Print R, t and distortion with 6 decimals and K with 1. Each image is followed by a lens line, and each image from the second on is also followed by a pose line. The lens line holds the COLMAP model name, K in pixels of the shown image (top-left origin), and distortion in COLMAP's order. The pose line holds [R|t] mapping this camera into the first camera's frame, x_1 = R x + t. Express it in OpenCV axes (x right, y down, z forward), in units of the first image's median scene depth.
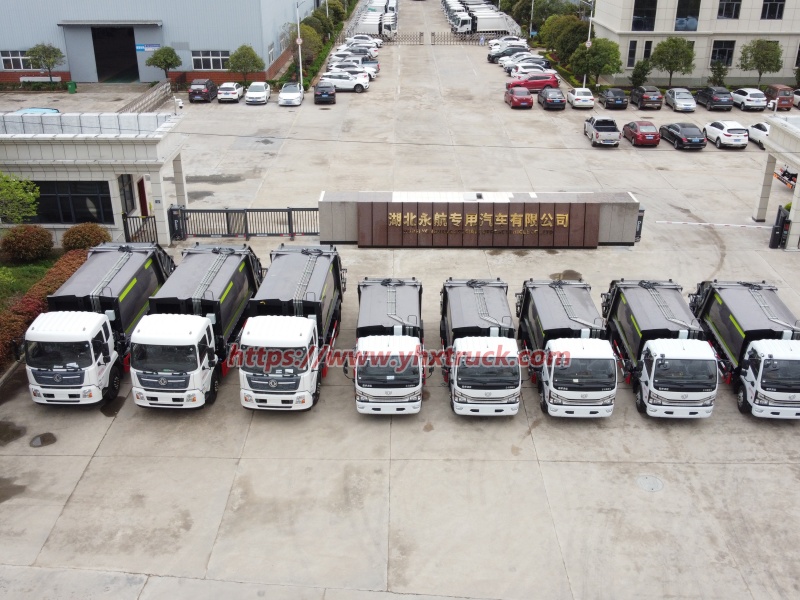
lens RADIAL K [[815.7, 0, 400.0], [0, 815.7, 300.0], [0, 0, 1]] dist [0.009777, -0.060374]
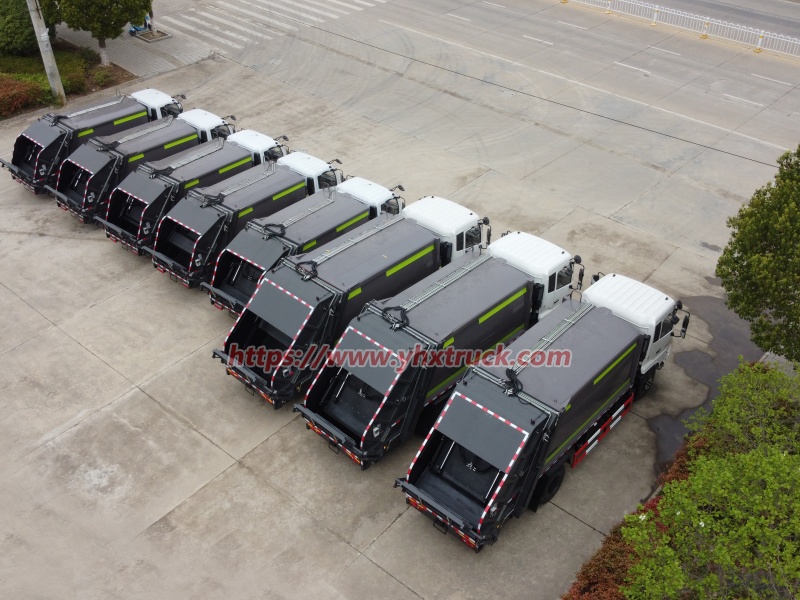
lens RADIAL K [[815.7, 0, 400.0], [0, 815.7, 300.0], [0, 0, 1]] dist [0.009777, -0.060374]
pose [[-0.766921, -0.385784, 0.512838, -0.441686], [0.268531, 0.532893, 0.802444, -0.486720], [-0.582857, 0.753124, -0.305092, 0.931067]]
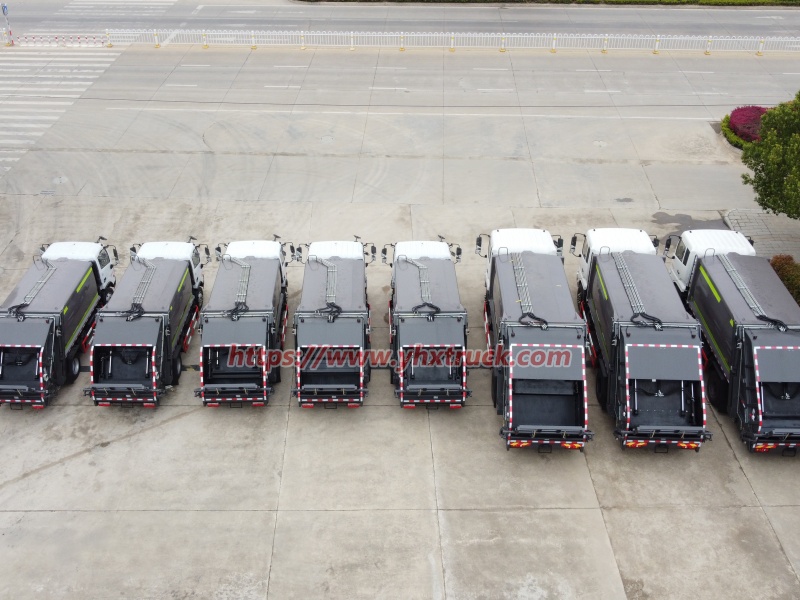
lens RADIAL K [[839.2, 0, 377.7], [0, 839.2, 299.7], [0, 0, 1]] dist [0.000476, -0.049084]
pose [[-0.999872, 0.008578, -0.013525, 0.042971], [-0.007234, 0.511524, 0.859238, -0.593936], [0.014289, 0.859226, -0.511397, 1.080849]]
